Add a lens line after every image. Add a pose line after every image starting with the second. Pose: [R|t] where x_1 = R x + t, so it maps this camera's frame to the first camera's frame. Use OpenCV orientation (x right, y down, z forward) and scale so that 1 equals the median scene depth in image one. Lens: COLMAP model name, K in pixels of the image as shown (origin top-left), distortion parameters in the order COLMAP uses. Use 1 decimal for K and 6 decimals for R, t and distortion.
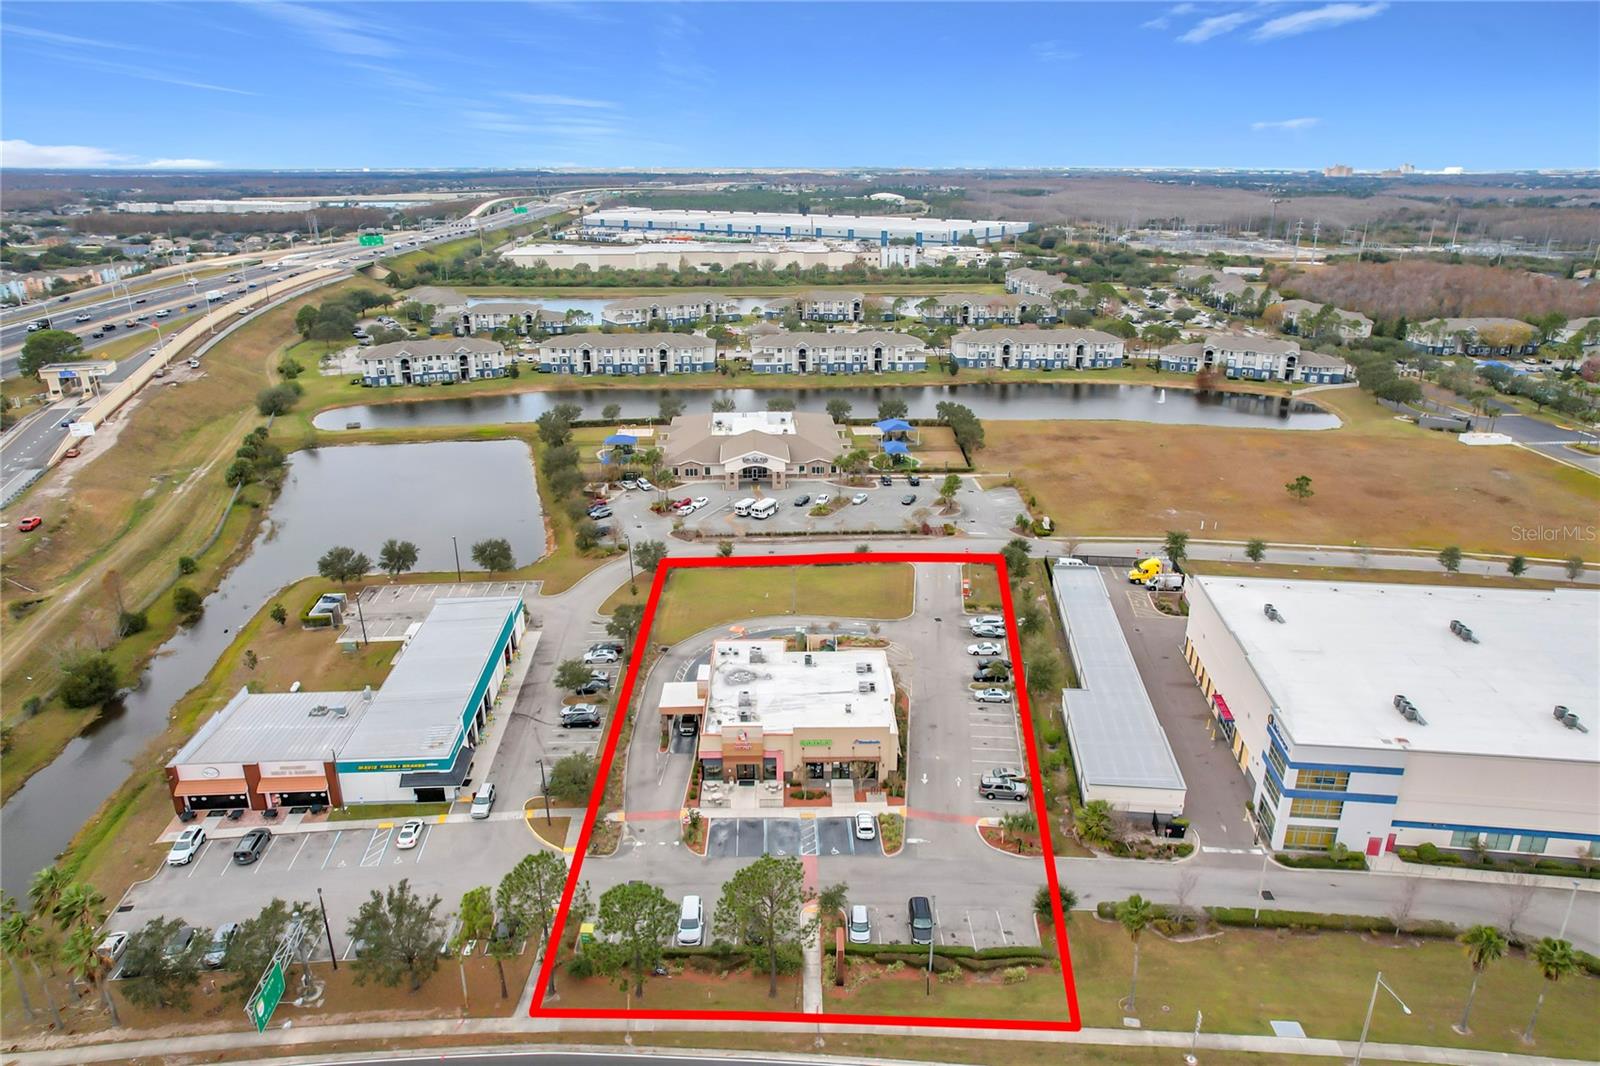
lens RADIAL K [[1039.5, 0, 801.2], [0, 1039.5, 510.4], [0, 0, 1]] dist [-0.052053, 0.043563]
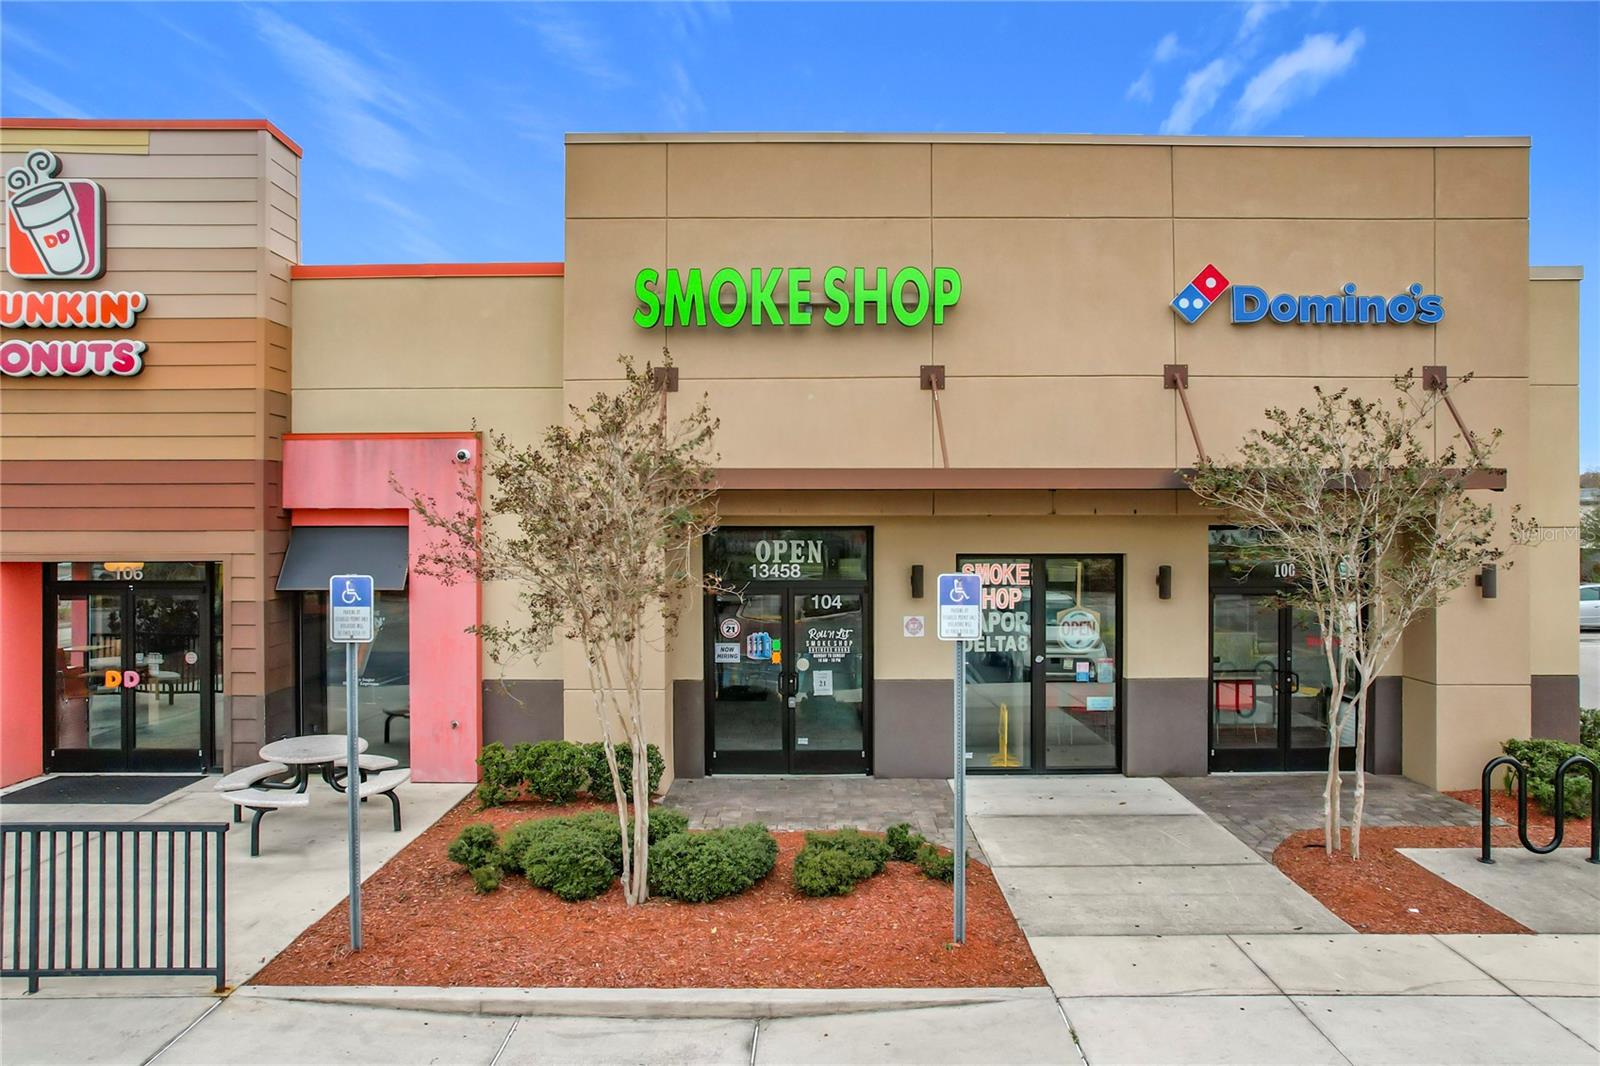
lens RADIAL K [[1021.9, 0, 804.2], [0, 1021.9, 526.5], [0, 0, 1]] dist [-0.070690, 0.066601]
pose [[0.999882, -0.001197, -0.015329, 0.008389], [-0.003772, 0.947416, -0.319983, 0.139728], [0.014906, 0.320003, 0.947299, 0.466942]]
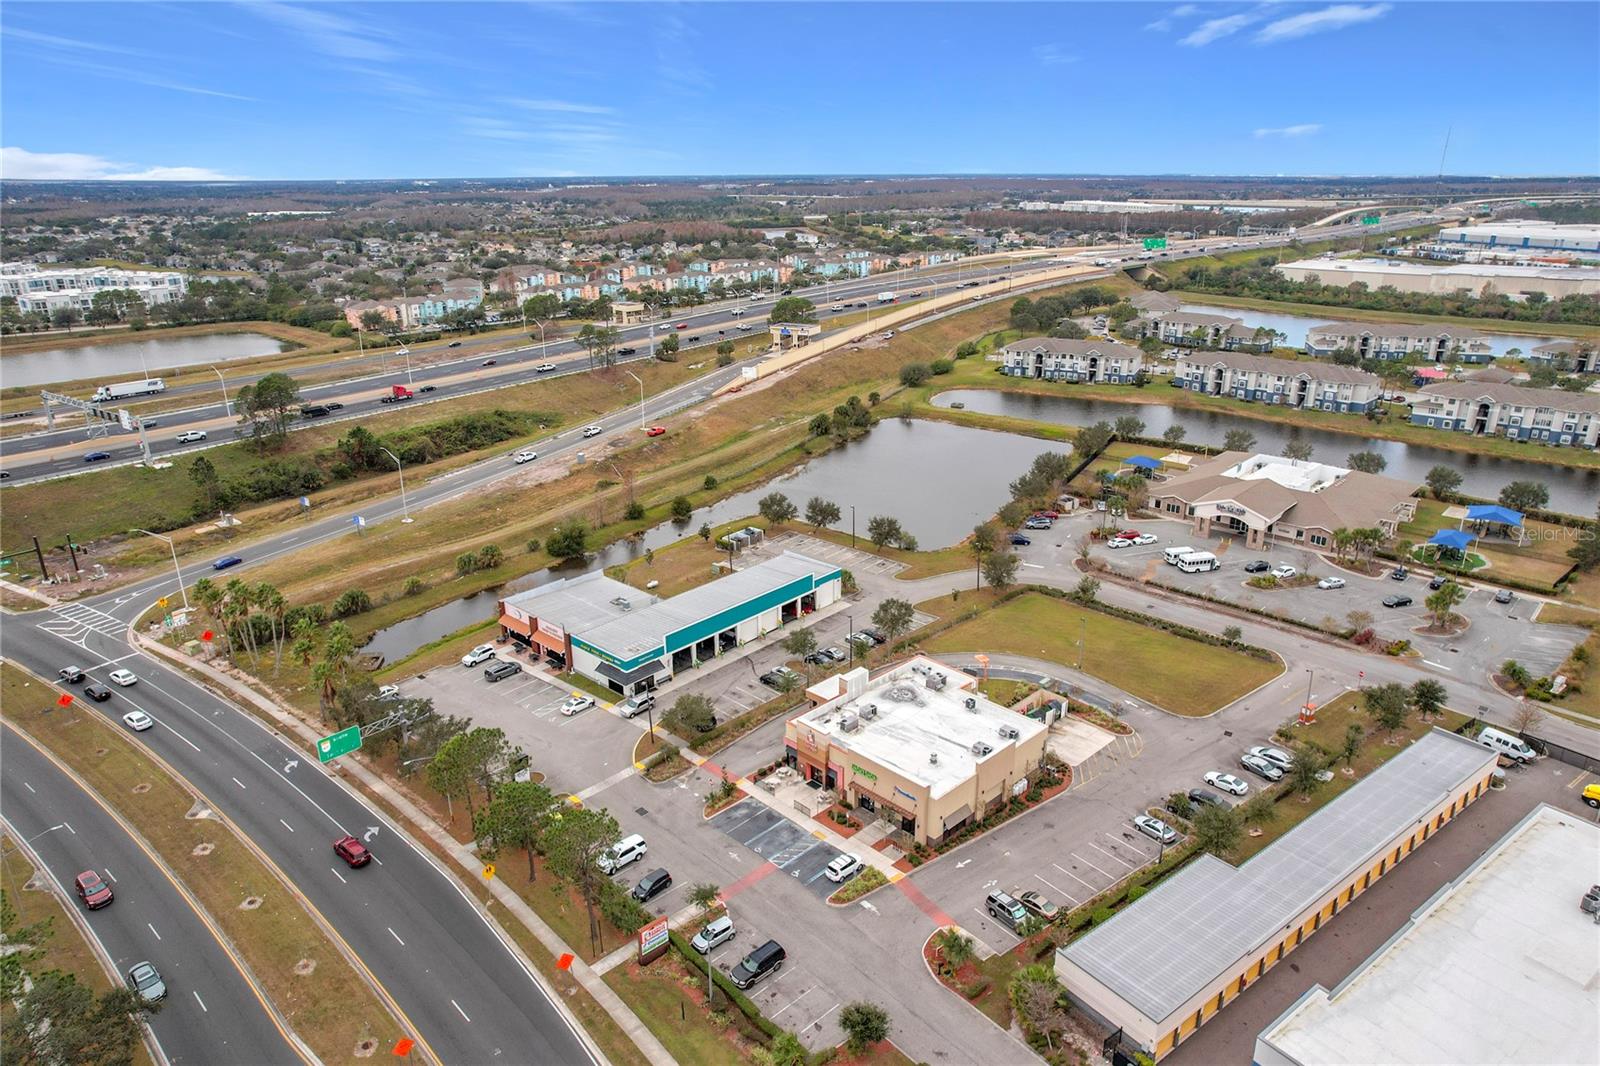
lens RADIAL K [[1012.4, 0, 799.7], [0, 1012.4, 545.0], [0, 0, 1]] dist [-0.046069, 0.054260]
pose [[0.689581, 0.247145, -0.680733, 0.284806], [-0.224527, 0.966612, 0.123489, -0.042065], [0.688524, 0.067687, 0.722047, 0.136529]]
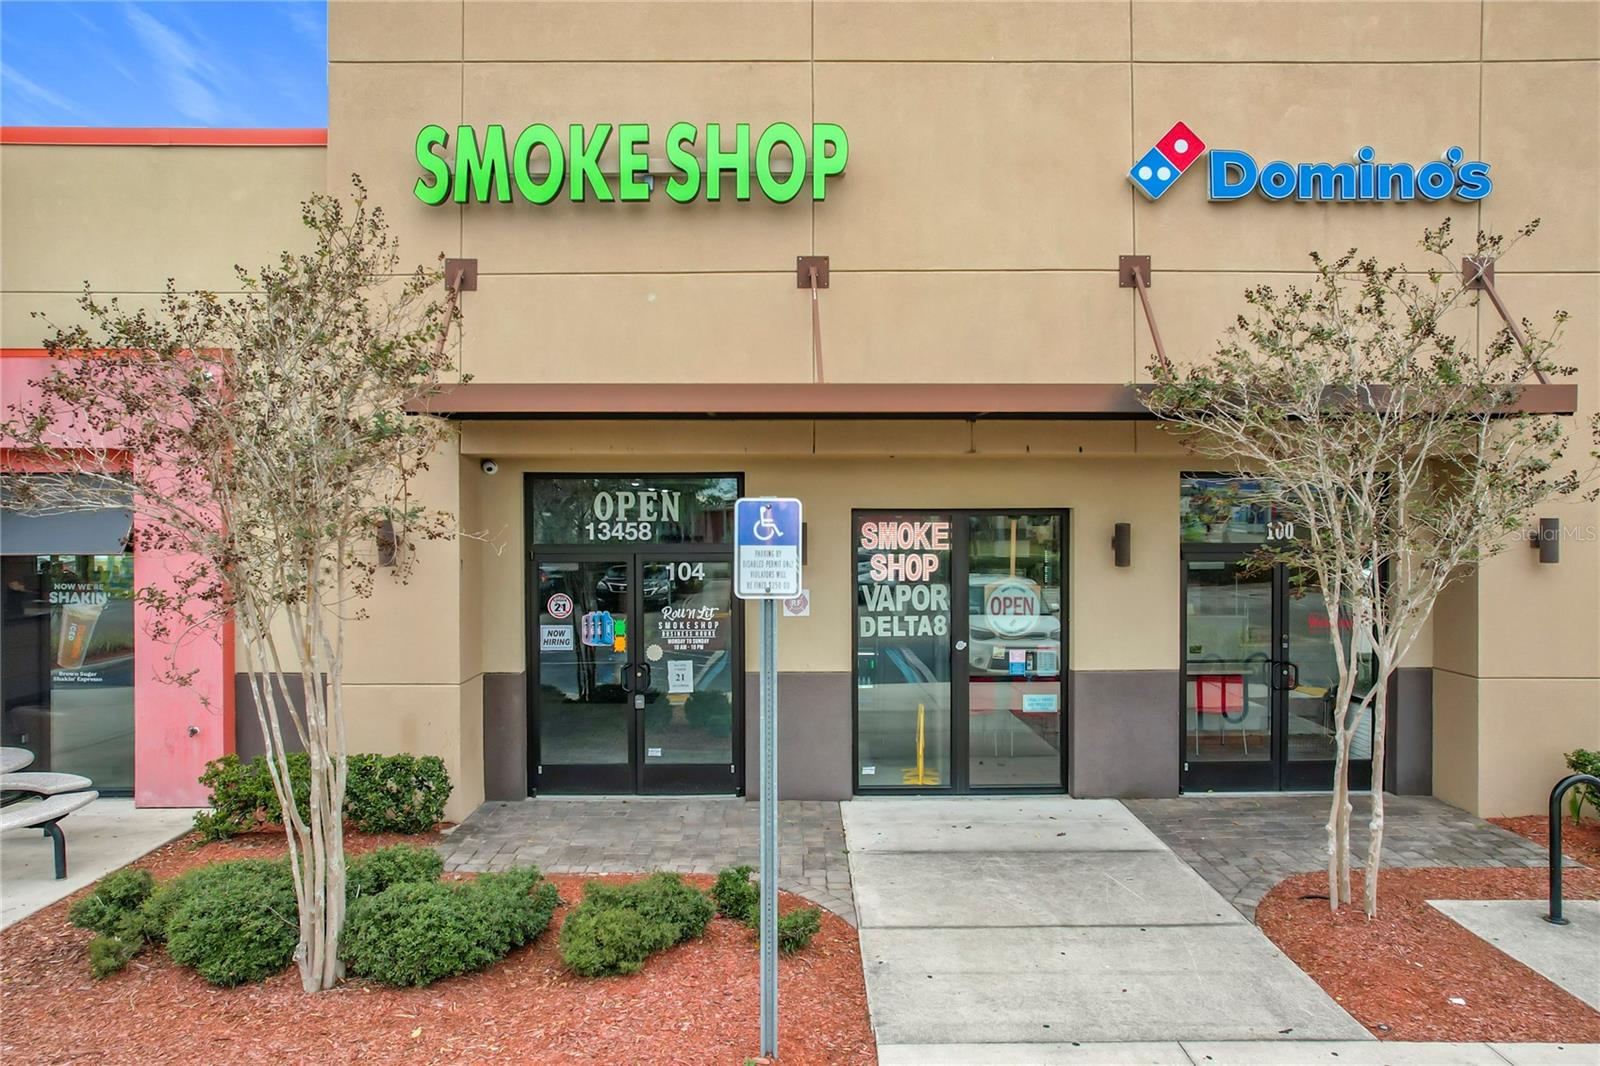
lens RADIAL K [[1082.6, 0, 800.0], [0, 1082.6, 533.0], [0, 0, 1]] dist [-0.060510, 0.071905]
pose [[0.999981, -0.001680, -0.005861, 0.013599], [-0.000240, 0.949712, -0.313126, 0.138561], [0.006092, 0.313121, 0.949694, 0.476859]]
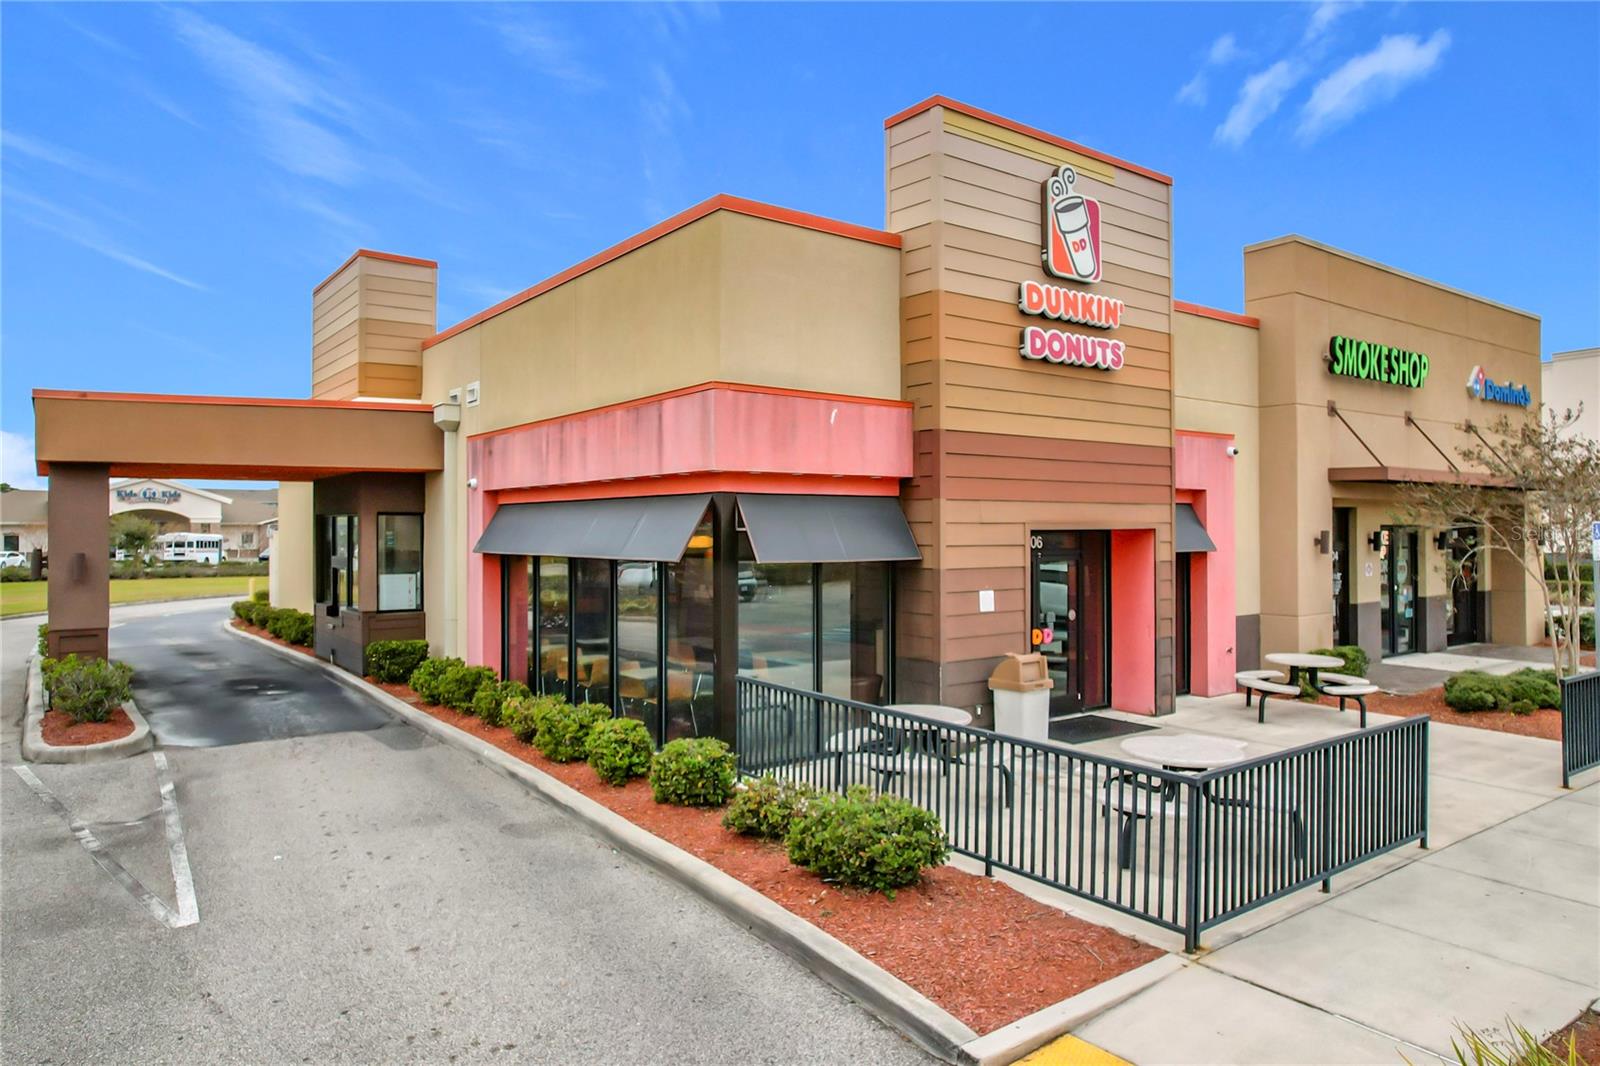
lens RADIAL K [[1013.3, 0, 795.6], [0, 1013.3, 521.7], [0, 0, 1]] dist [-0.047185, 0.049534]
pose [[0.814424, 0.002238, 0.580266, -0.073532], [0.187847, 0.945128, -0.267295, 0.137397], [-0.549024, 0.326693, 0.769314, 0.478864]]
